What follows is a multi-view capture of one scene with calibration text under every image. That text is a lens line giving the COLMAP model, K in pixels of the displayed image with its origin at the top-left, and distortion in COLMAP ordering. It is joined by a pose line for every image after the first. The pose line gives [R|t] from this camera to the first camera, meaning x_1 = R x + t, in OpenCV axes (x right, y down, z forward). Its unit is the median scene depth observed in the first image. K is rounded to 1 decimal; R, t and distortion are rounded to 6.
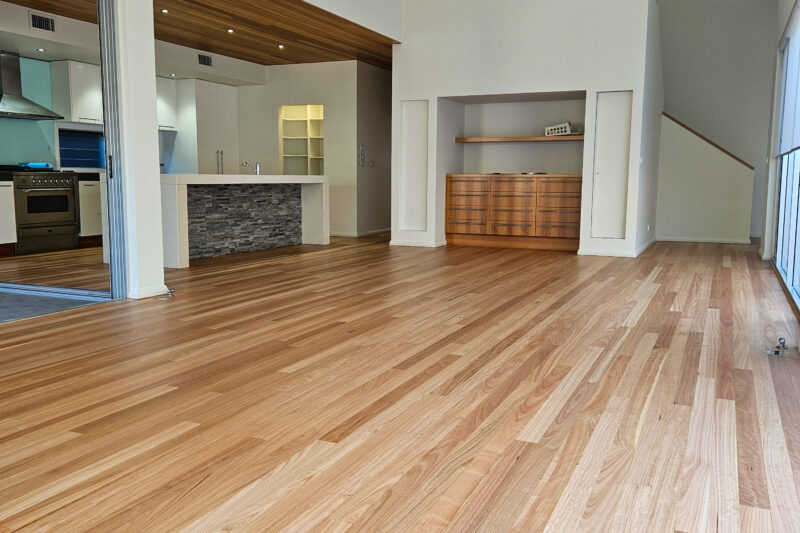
lens RADIAL K [[705.8, 0, 403.3], [0, 705.8, 264.0], [0, 0, 1]] dist [0.090340, -0.124719]
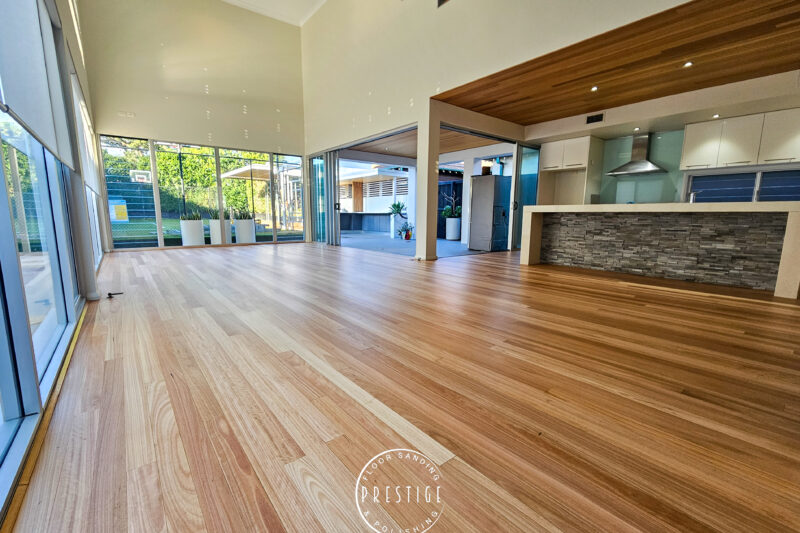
lens RADIAL K [[343.8, 0, 392.5], [0, 343.8, 267.7], [0, 0, 1]] dist [-0.003167, -0.000532]
pose [[-0.462256, 0.125403, -0.877834, 0.430386], [-0.119255, 0.972165, 0.201676, -0.090890], [0.878691, 0.197912, -0.434435, 0.905832]]
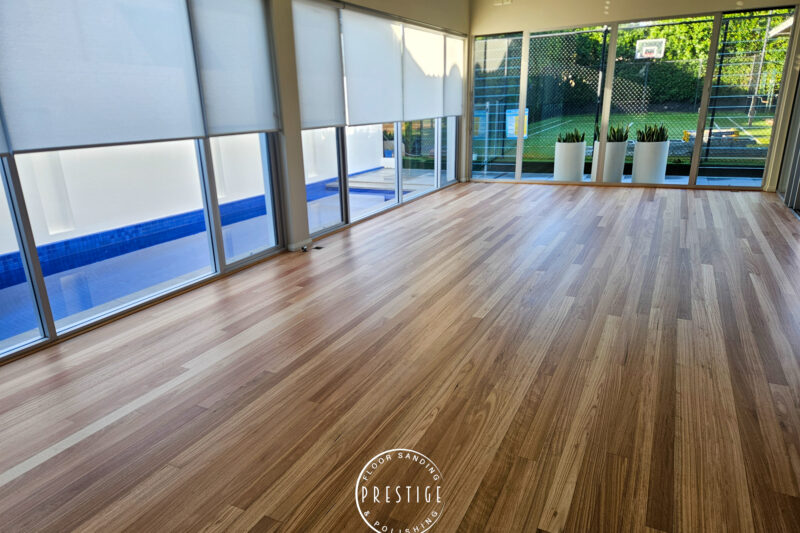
lens RADIAL K [[528.7, 0, 385.6], [0, 528.7, 271.6], [0, 0, 1]] dist [0.089329, -0.077801]
pose [[-0.998203, 0.004768, 0.059738, 0.108097], [0.029336, 0.908104, 0.417715, -0.178575], [-0.052256, 0.418717, -0.906612, 1.034993]]
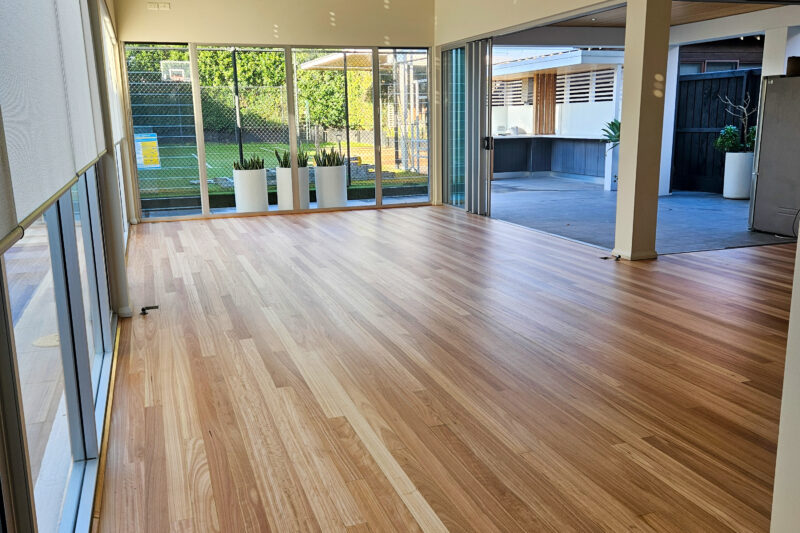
lens RADIAL K [[705.8, 0, 403.3], [0, 705.8, 264.0], [0, 0, 1]] dist [0.090340, -0.124719]
pose [[-0.720190, 0.143963, -0.678676, 0.488151], [-0.075333, 0.956223, 0.282778, -0.170270], [0.689675, 0.254781, -0.677817, 1.015597]]
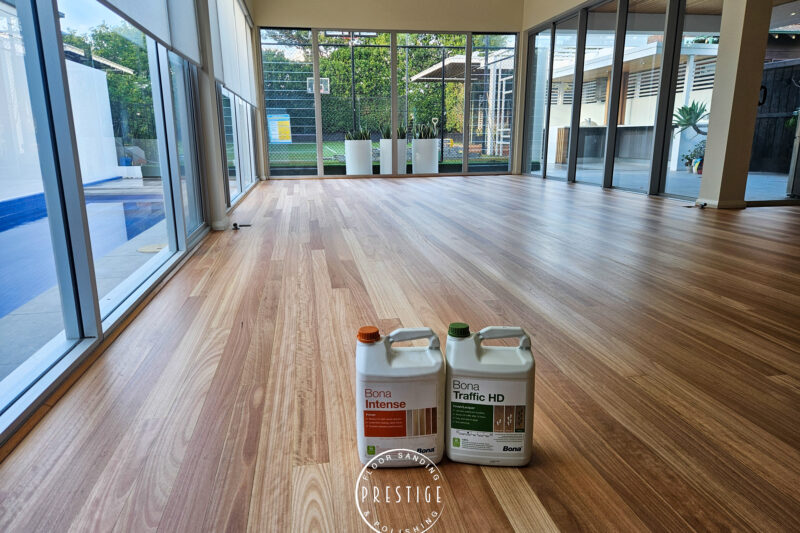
lens RADIAL K [[530.4, 0, 395.8], [0, 530.4, 265.0], [0, 0, 1]] dist [0.071422, -0.067841]
pose [[-0.828355, 0.129726, -0.544976, 0.390741], [-0.069203, 0.941671, 0.329343, -0.081809], [0.555912, 0.310527, -0.771061, 0.931610]]
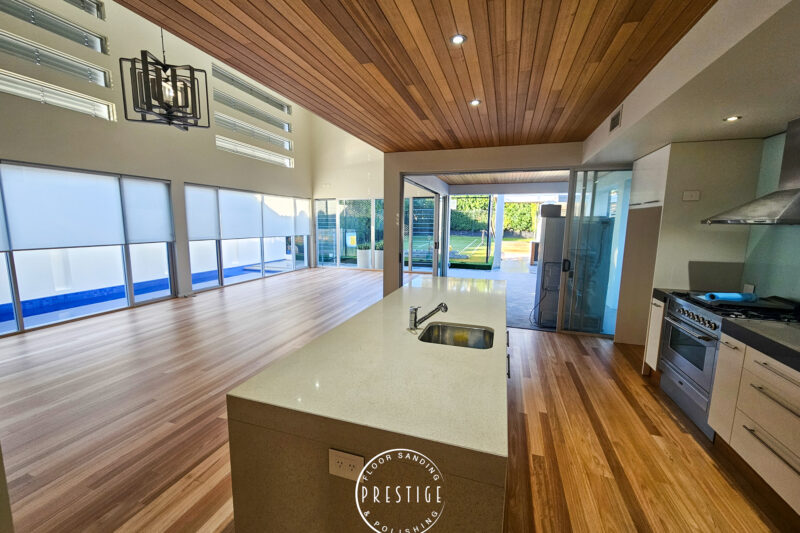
lens RADIAL K [[325.6, 0, 395.6], [0, 325.6, 269.2], [0, 0, 1]] dist [-0.001229, -0.000155]
pose [[-0.993449, -0.000921, -0.114270, -0.181105], [-0.030965, 0.964726, 0.261428, -0.234811], [0.109998, 0.263254, -0.958435, 1.270133]]
